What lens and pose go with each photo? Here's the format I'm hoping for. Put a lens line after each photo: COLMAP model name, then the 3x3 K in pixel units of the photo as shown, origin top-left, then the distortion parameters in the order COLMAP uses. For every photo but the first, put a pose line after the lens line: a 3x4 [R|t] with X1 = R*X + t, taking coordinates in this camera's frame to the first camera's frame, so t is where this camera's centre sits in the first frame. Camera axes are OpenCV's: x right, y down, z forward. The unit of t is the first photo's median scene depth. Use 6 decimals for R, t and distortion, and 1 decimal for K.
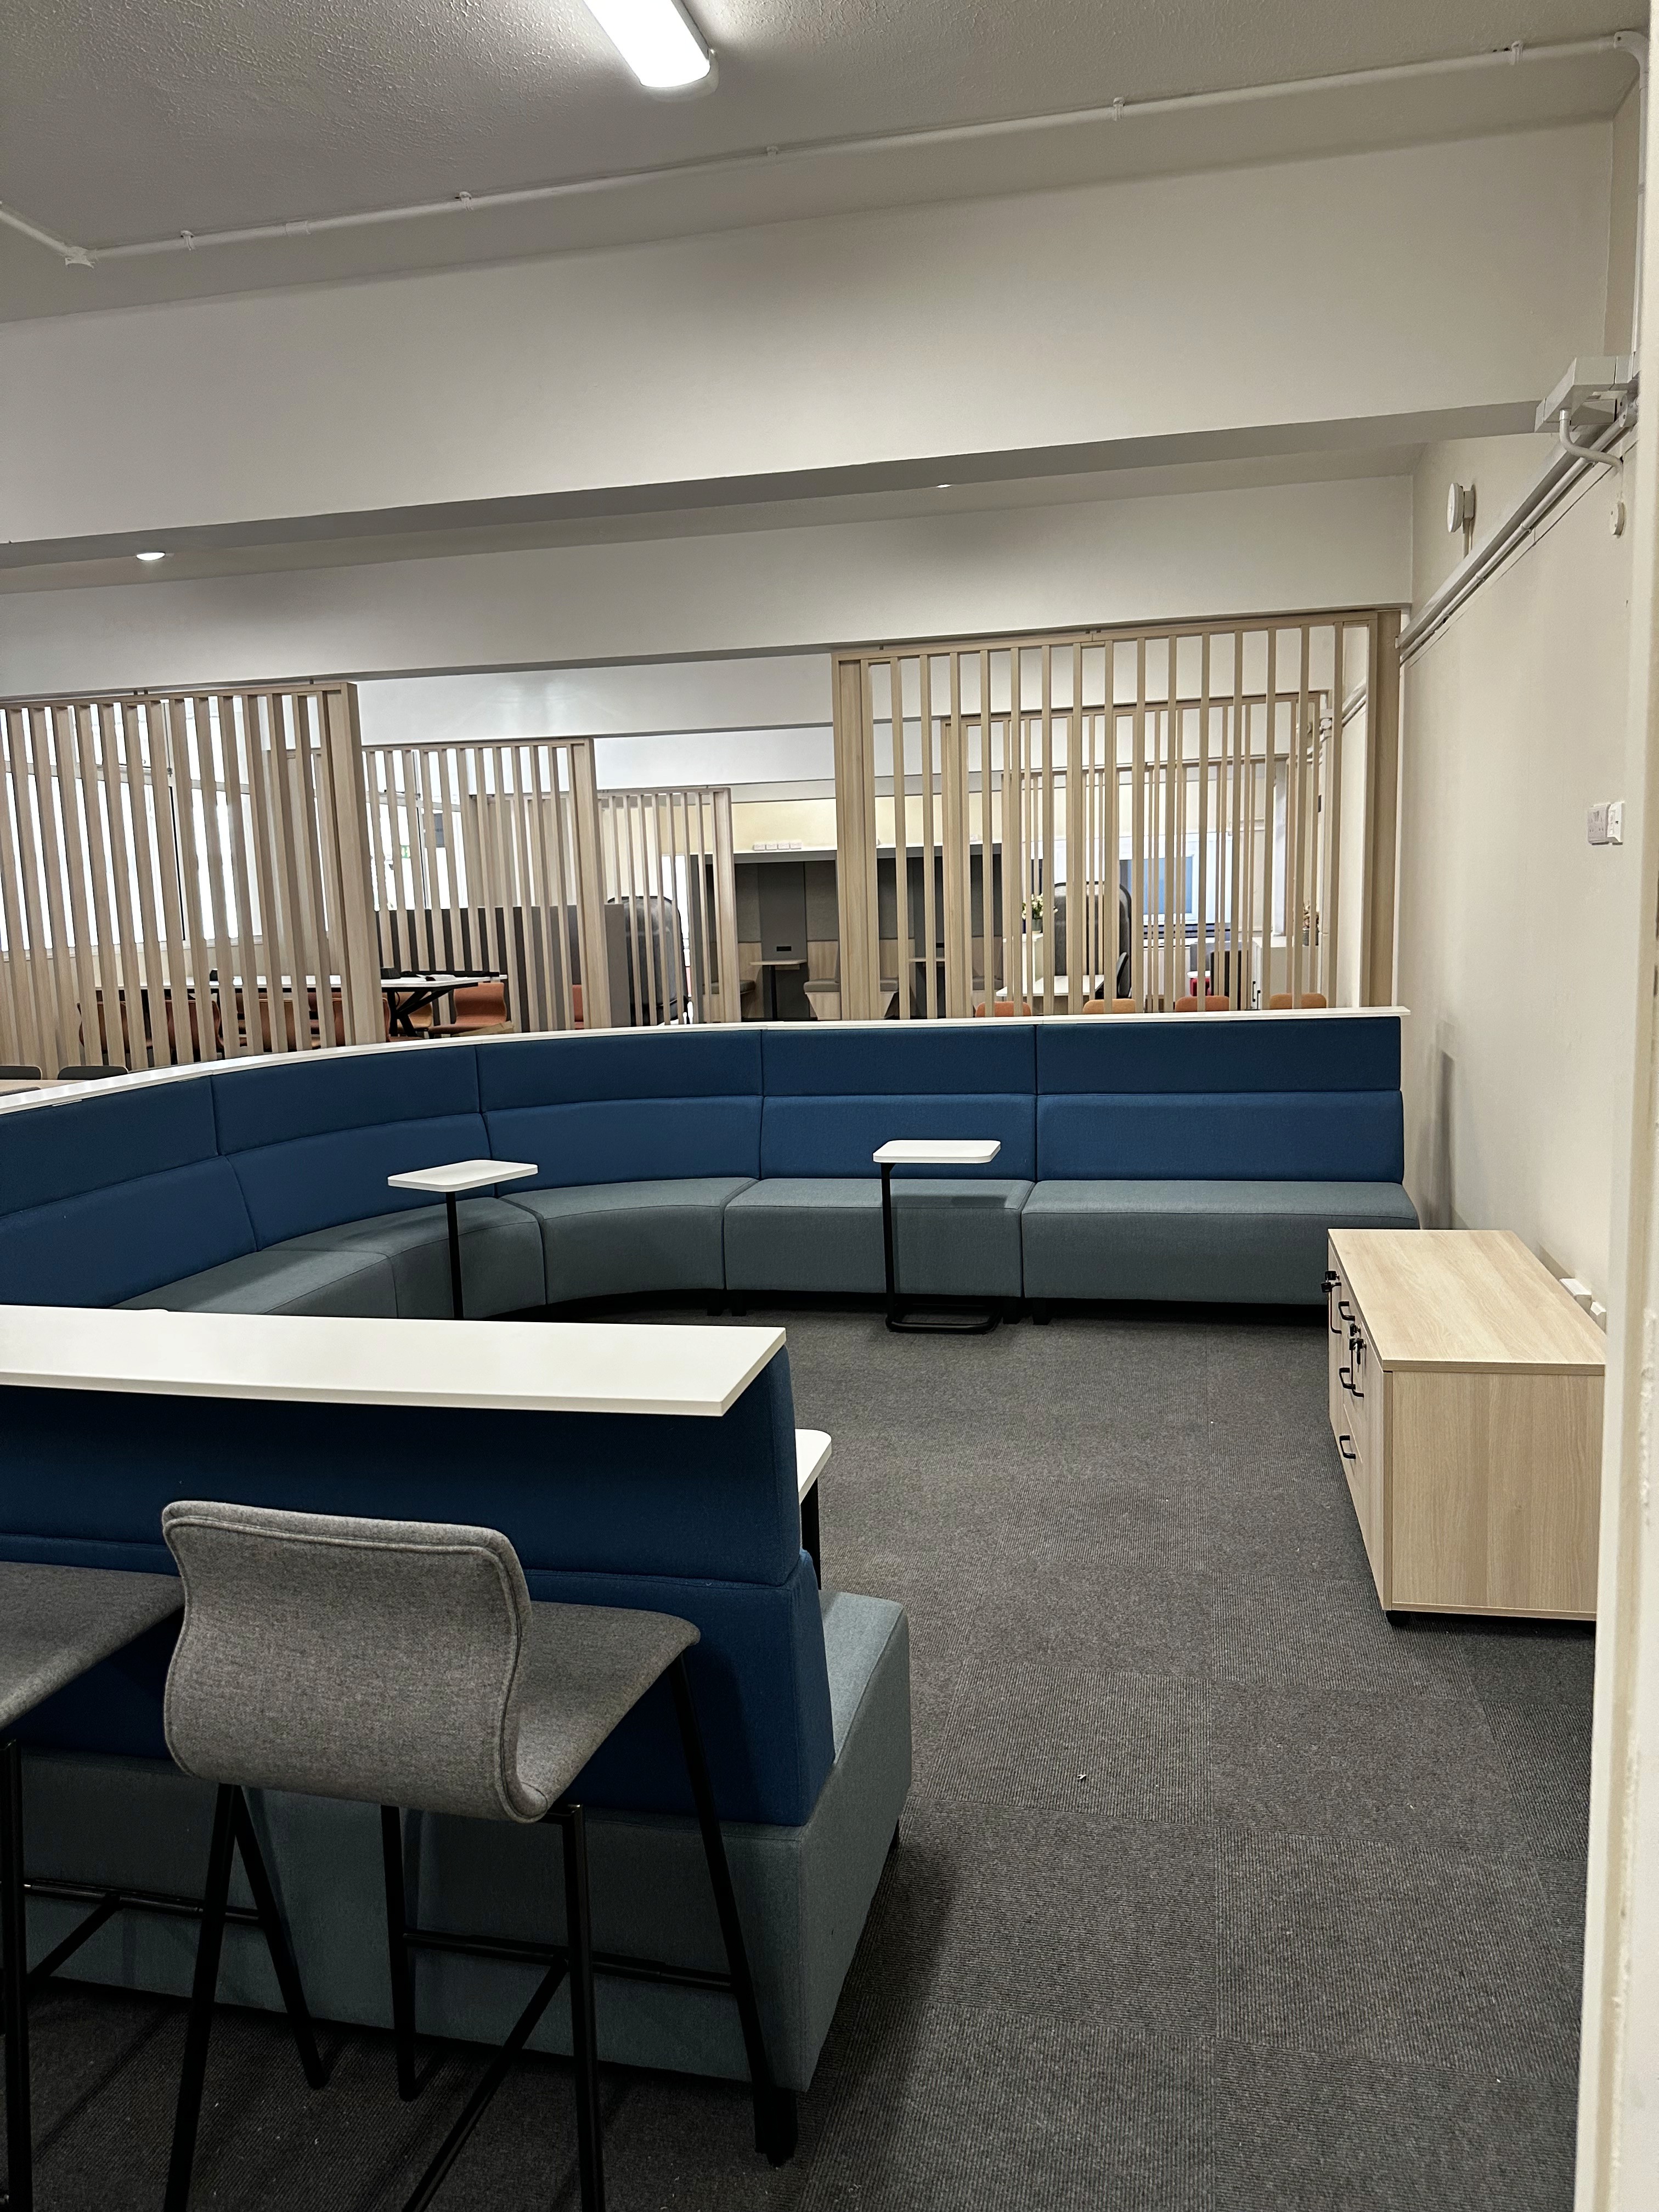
lens RADIAL K [[1558.1, 0, 836.6], [0, 1558.1, 1116.6], [0, 0, 1]] dist [0.021714, -0.026225]
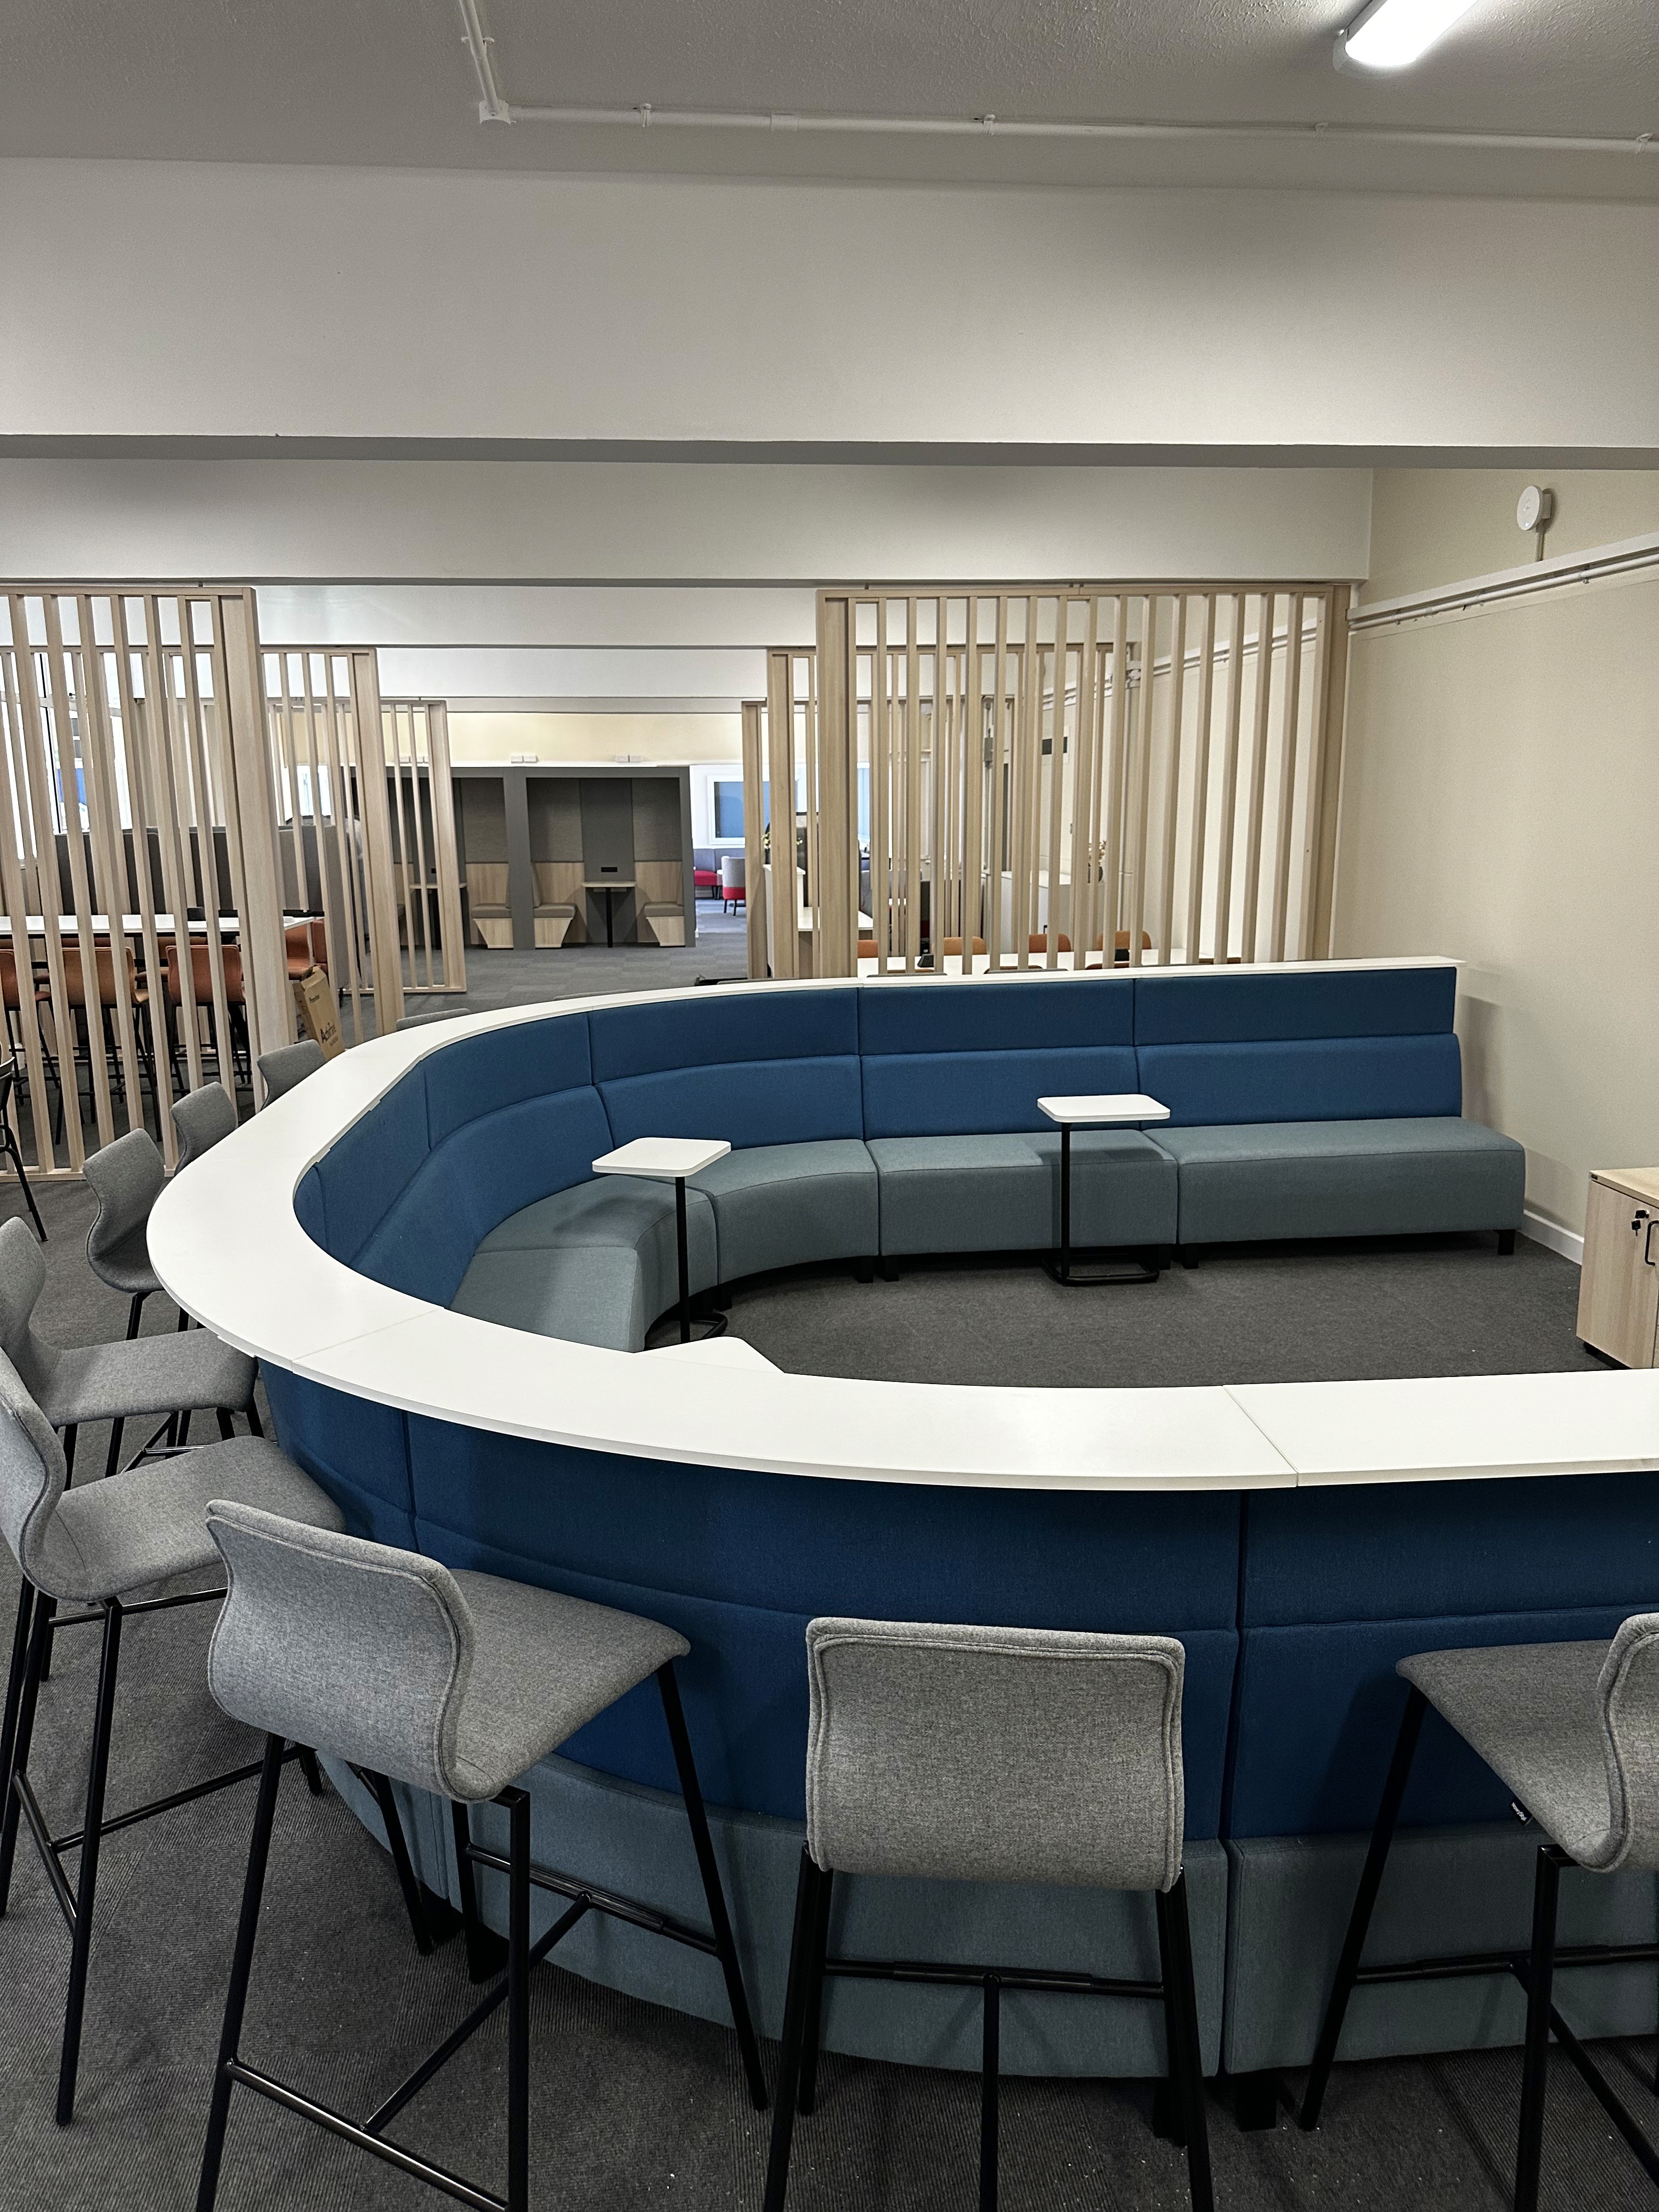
lens RADIAL K [[1558.1, 0, 840.4], [0, 1558.1, 1112.9], [0, 0, 1]] dist [0.021714, -0.026225]
pose [[0.948090, -0.044740, 0.314838, -0.382188], [0.027582, 0.997892, 0.058748, -0.035882], [-0.316802, -0.047014, 0.947326, 0.075305]]
